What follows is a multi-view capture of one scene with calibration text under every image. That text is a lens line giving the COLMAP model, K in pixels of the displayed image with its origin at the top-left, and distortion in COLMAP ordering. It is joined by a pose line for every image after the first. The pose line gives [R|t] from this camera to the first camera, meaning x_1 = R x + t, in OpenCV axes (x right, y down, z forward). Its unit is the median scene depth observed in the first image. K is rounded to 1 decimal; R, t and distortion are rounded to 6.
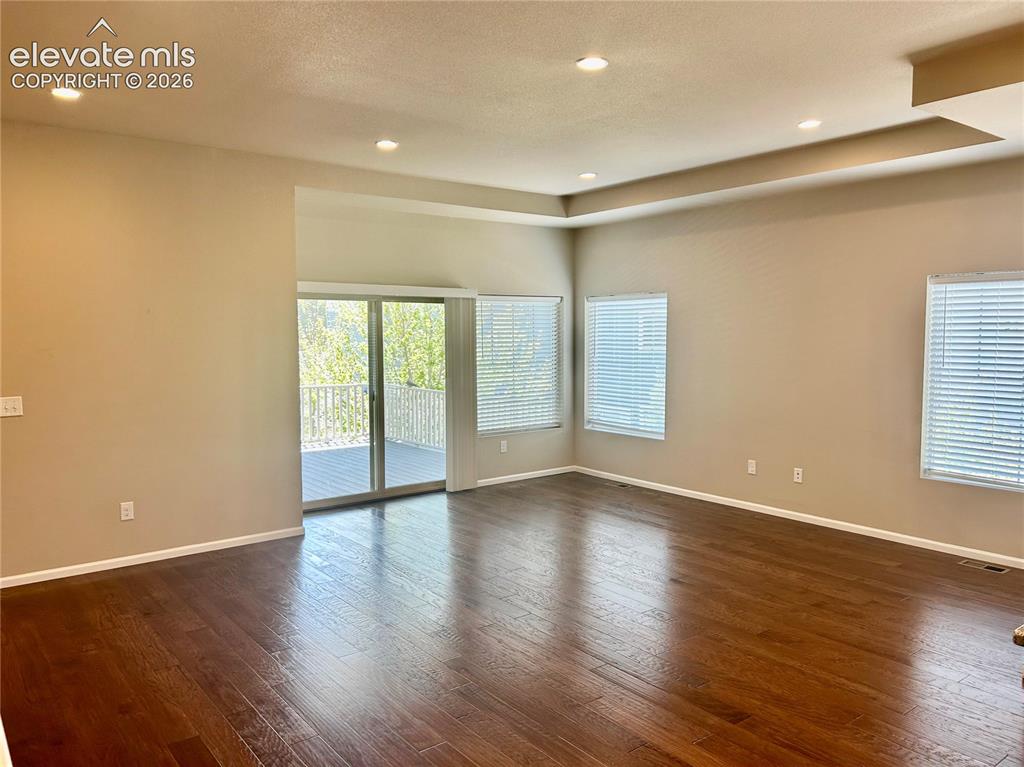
lens RADIAL K [[771.6, 0, 511.7], [0, 771.6, 403.9], [0, 0, 1]] dist [0.058708, -0.061116]
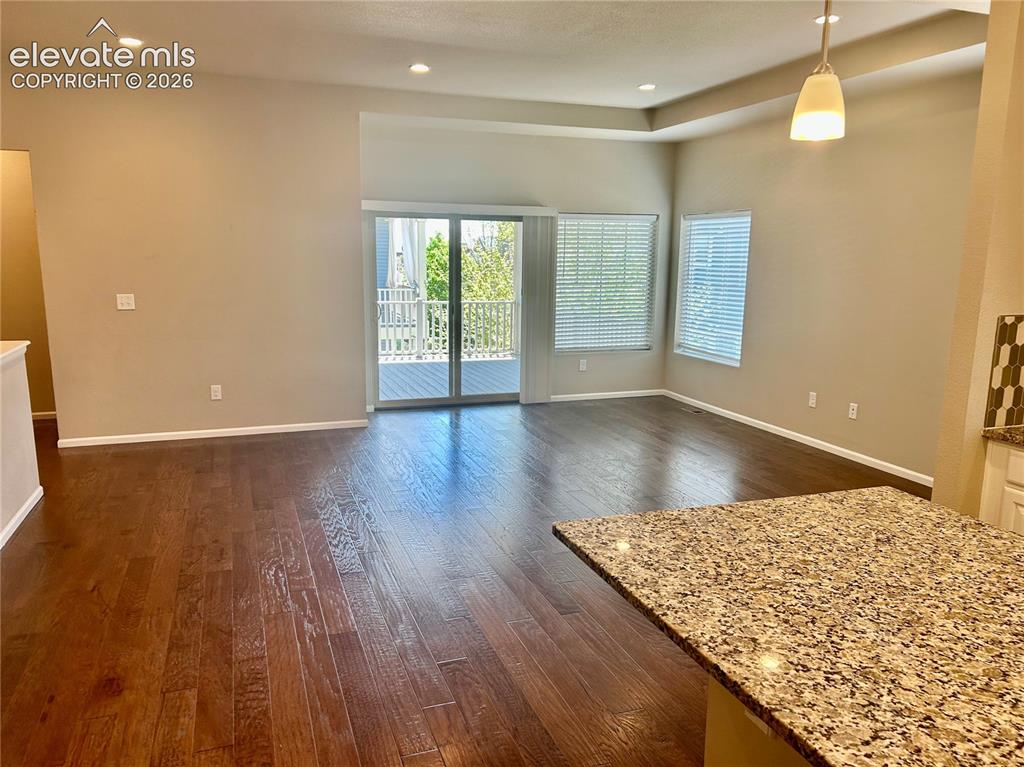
lens RADIAL K [[771.6, 0, 501.8], [0, 771.6, 403.9], [0, 0, 1]] dist [0.058708, -0.061116]
pose [[0.947683, 0.076521, -0.309904, 0.225059], [-0.046079, 0.993468, 0.104398, 0.004936], [0.315869, -0.084657, 0.945019, -0.008077]]
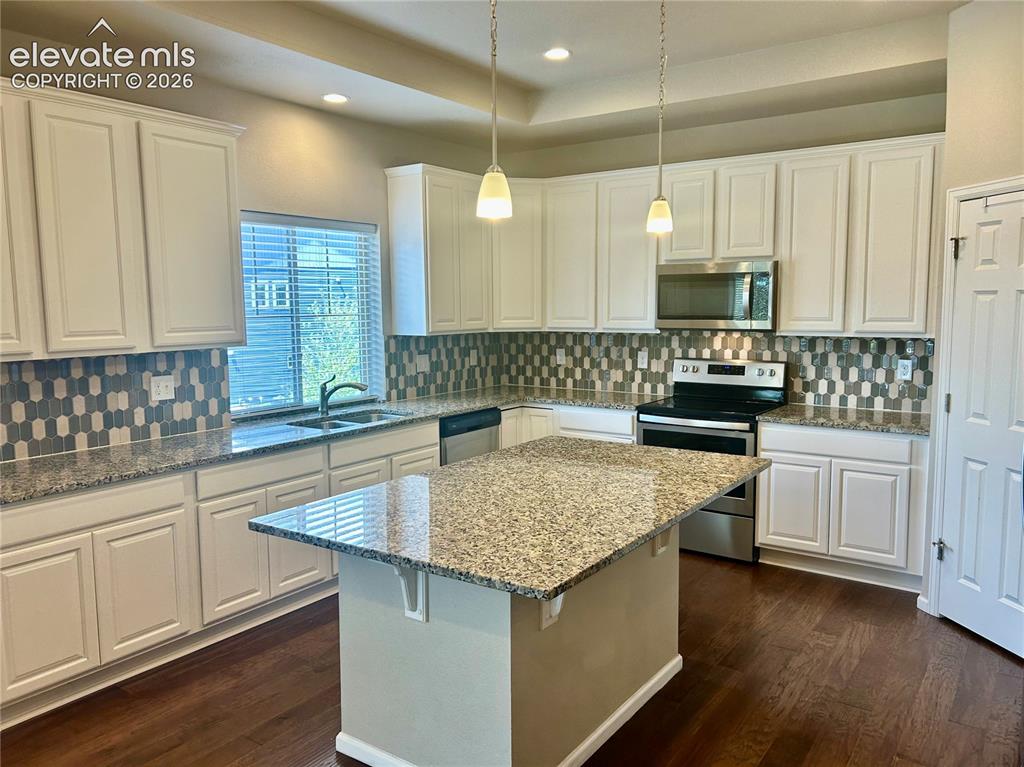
lens RADIAL K [[771.6, 0, 506.1], [0, 771.6, 383.5], [0, 0, 1]] dist [0.058708, -0.061116]
pose [[-0.296071, -0.099997, 0.949917, -0.063555], [0.103575, 0.985279, 0.136002, -0.026693], [-0.949534, 0.138654, -0.281356, 0.321951]]
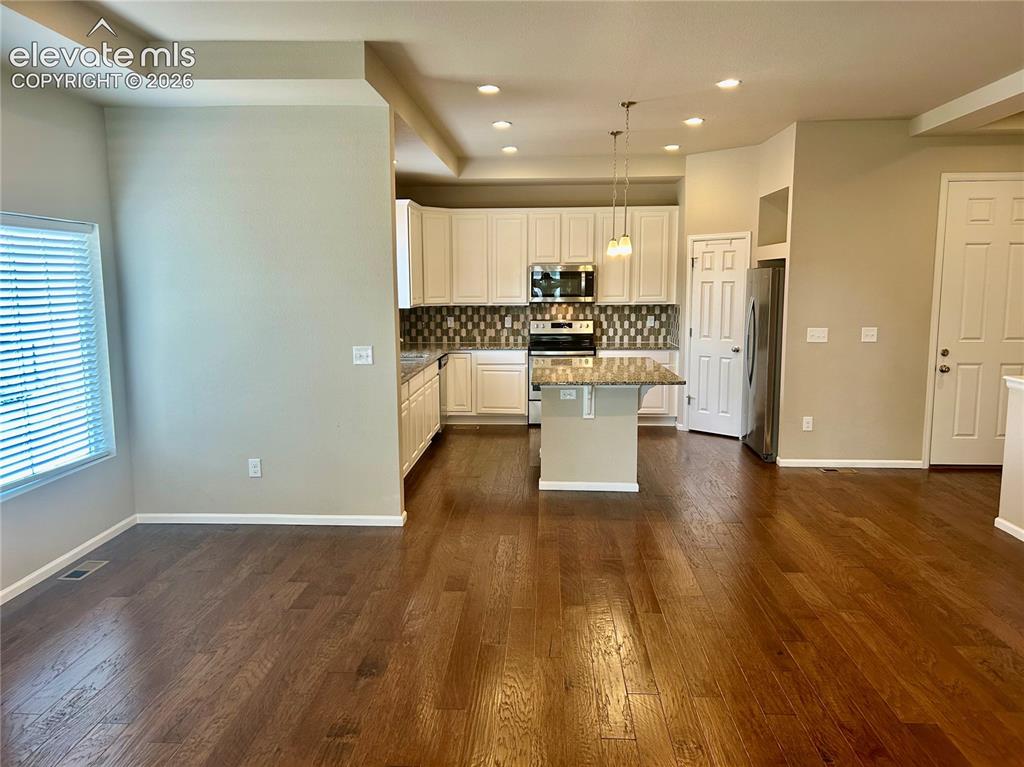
lens RADIAL K [[771.6, 0, 501.0], [0, 771.6, 379.6], [0, 0, 1]] dist [0.058708, -0.061116]
pose [[-0.756250, -0.077042, 0.649731, -0.191781], [0.071923, 0.977237, 0.199589, -0.091397], [-0.650318, 0.197670, -0.733494, 0.917647]]
